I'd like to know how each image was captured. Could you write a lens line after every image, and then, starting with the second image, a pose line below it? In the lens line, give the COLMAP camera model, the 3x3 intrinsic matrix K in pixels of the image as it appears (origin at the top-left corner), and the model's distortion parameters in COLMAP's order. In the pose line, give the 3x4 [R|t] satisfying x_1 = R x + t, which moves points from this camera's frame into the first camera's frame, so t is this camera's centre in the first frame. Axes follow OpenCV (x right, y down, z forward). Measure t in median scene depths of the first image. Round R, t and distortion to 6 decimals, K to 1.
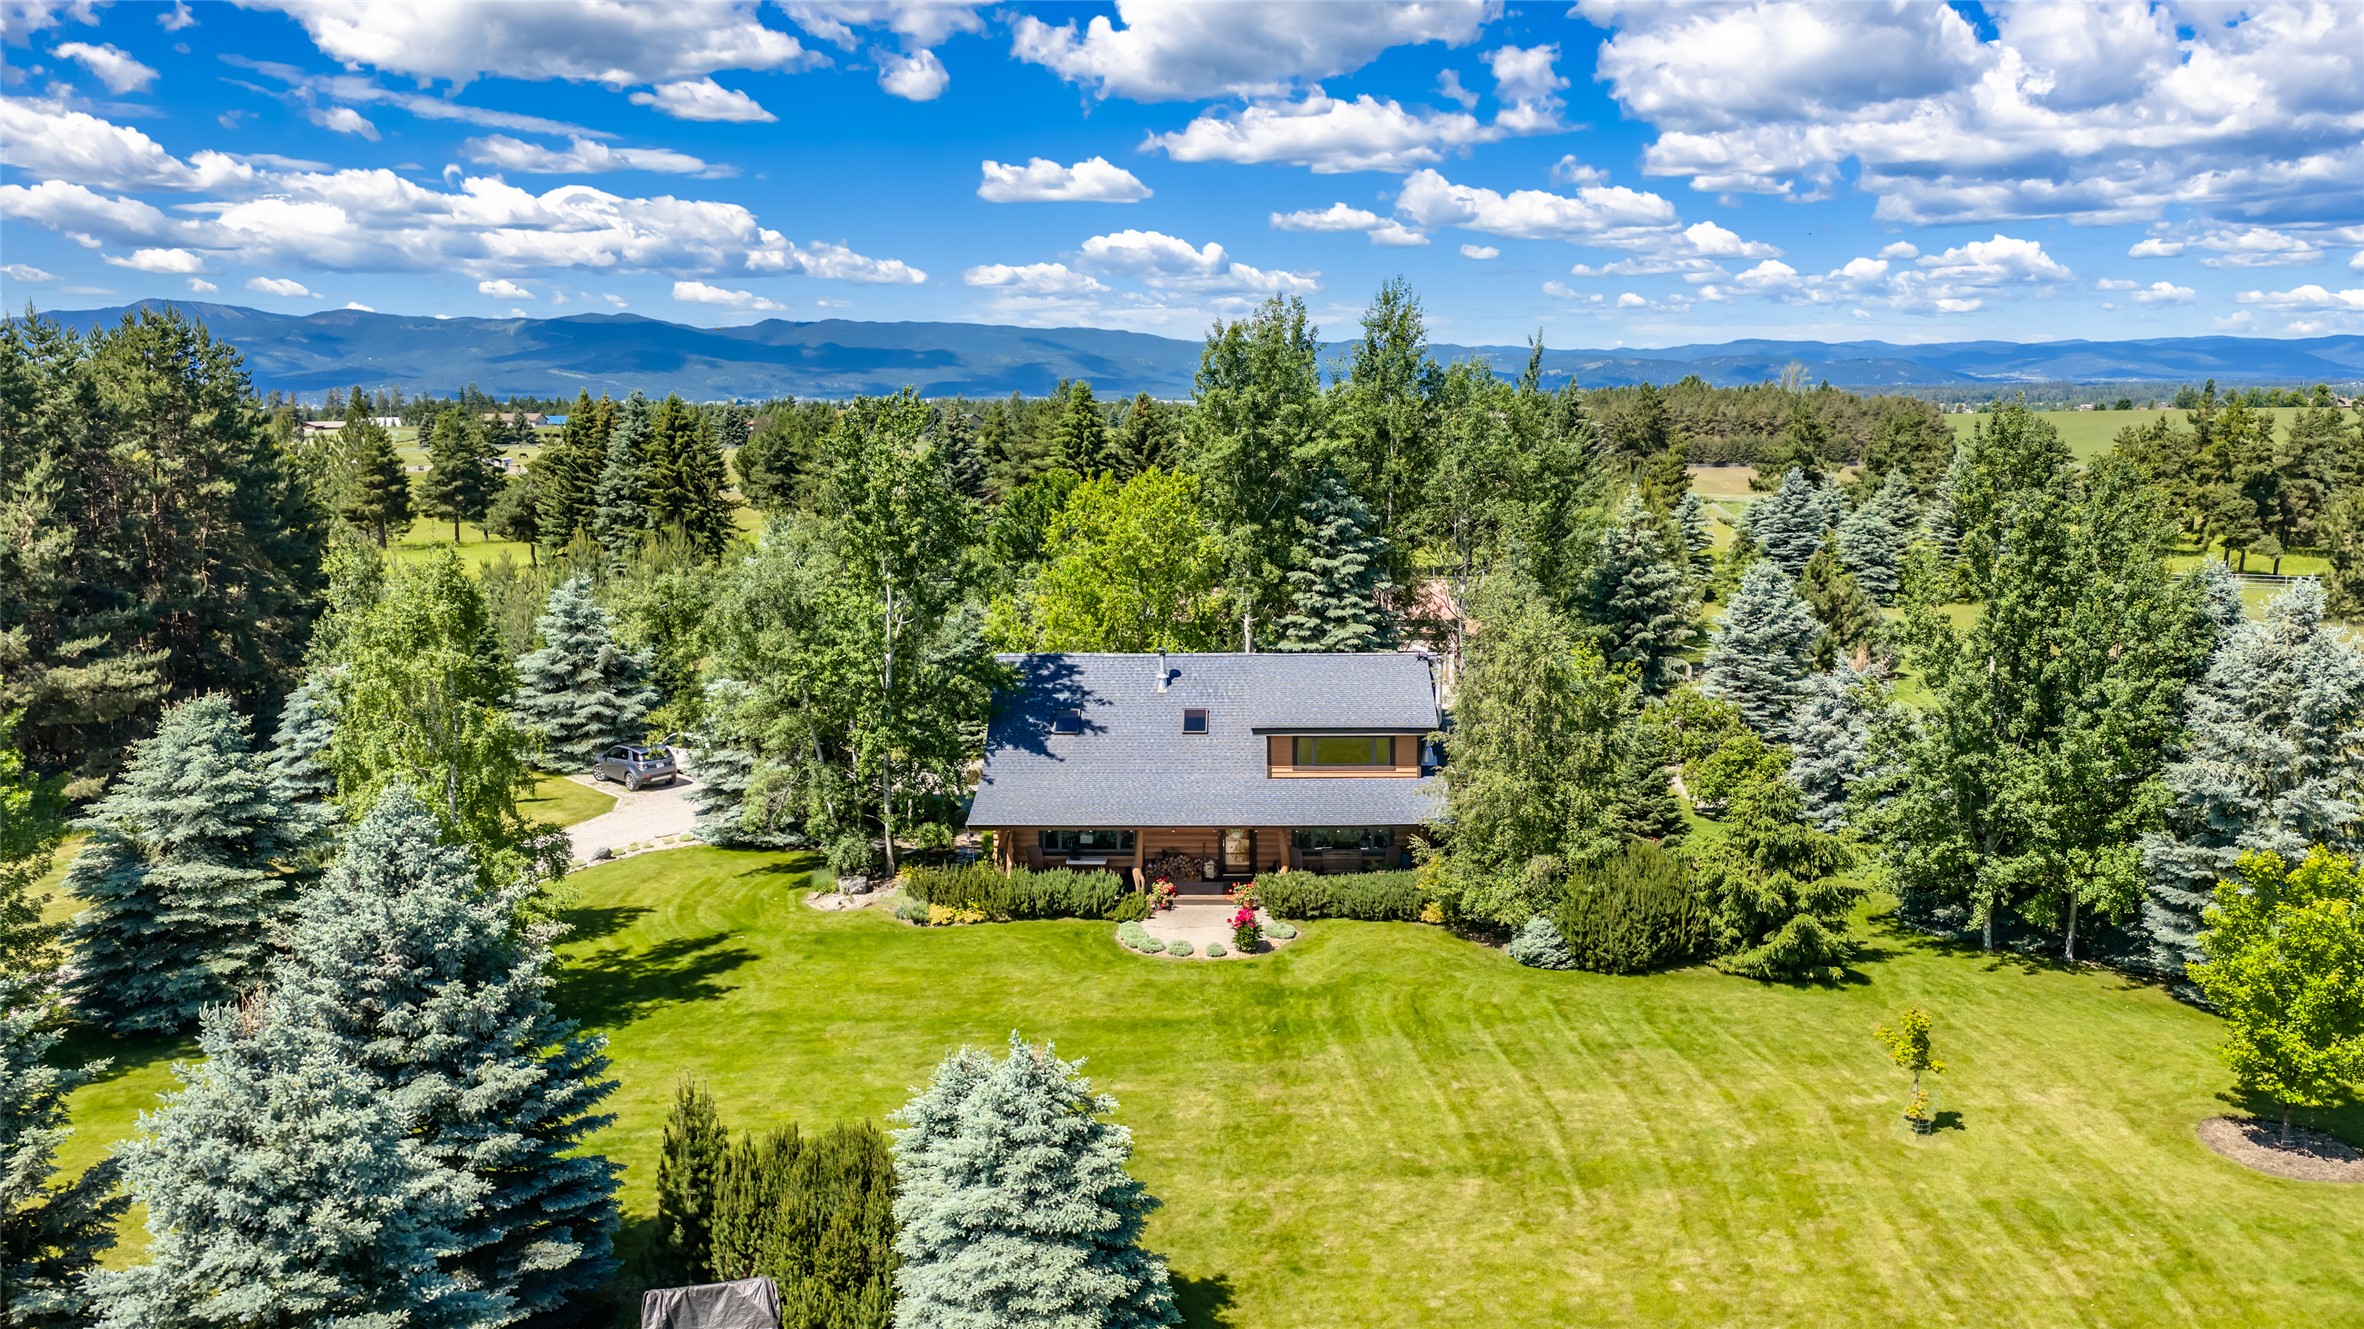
lens RADIAL K [[1960.5, 0, 1182.0], [0, 1960.5, 664.5], [0, 0, 1]] dist [0.029430, -0.064749]
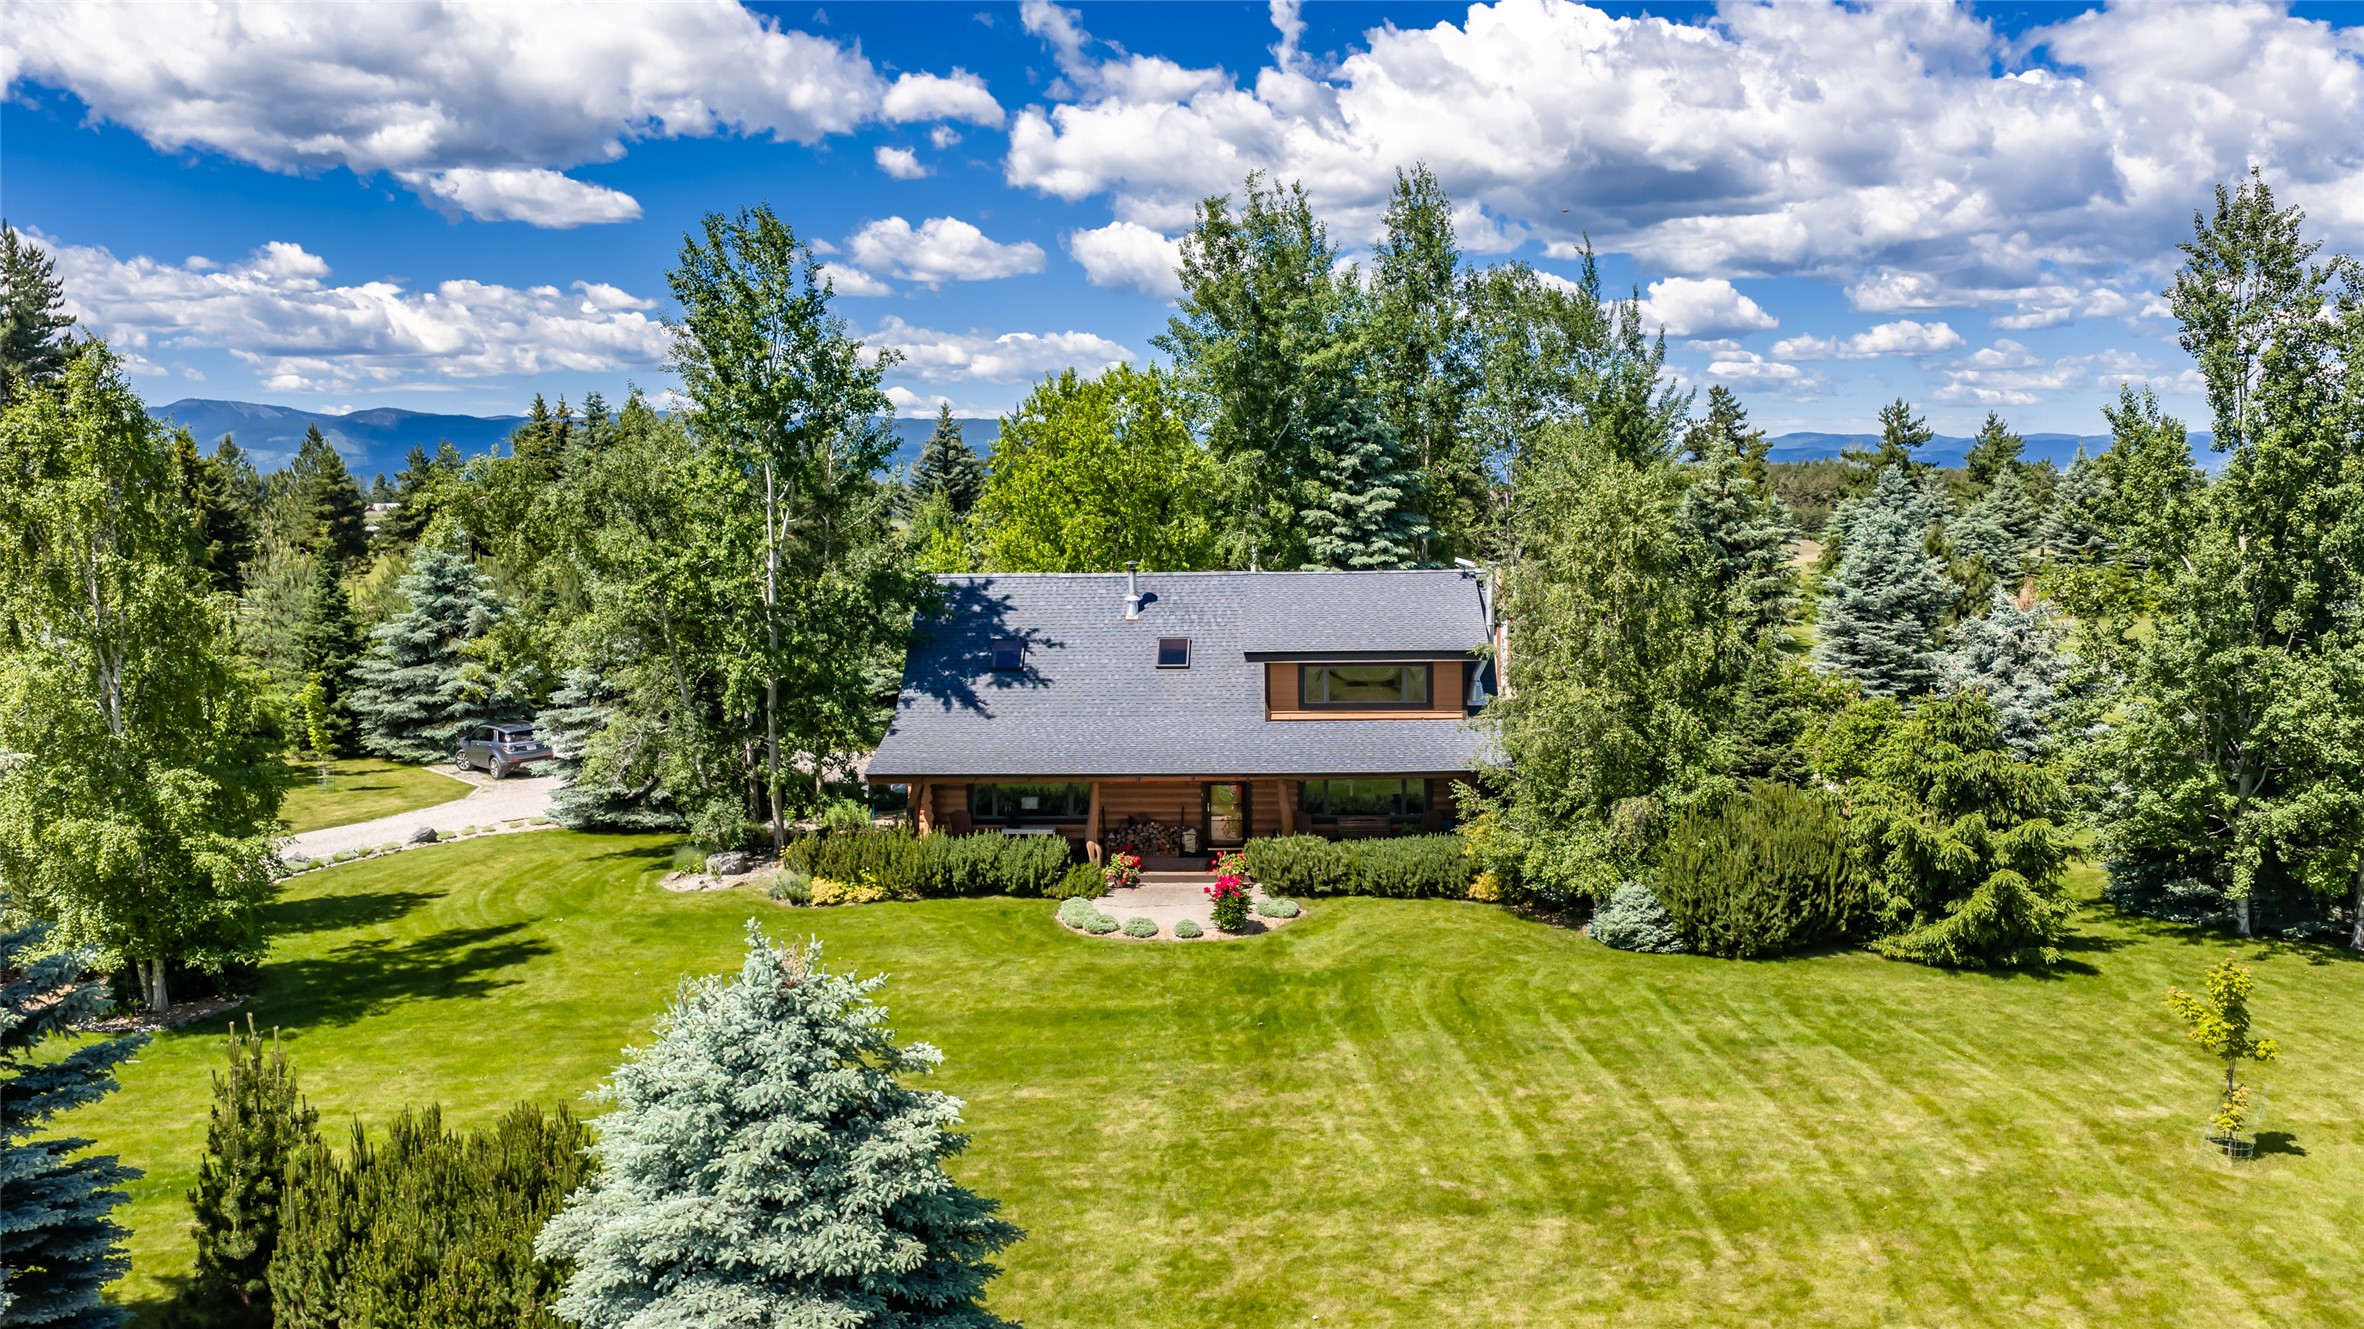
lens RADIAL K [[2000.8, 0, 1182.0], [0, 2000.8, 664.5], [0, 0, 1]] dist [0.032045, -0.066231]
pose [[0.999777, -0.001950, -0.021028, 0.029238], [0.000897, 0.998752, -0.049931, 0.079505], [0.021099, 0.049901, 0.998531, 0.234405]]
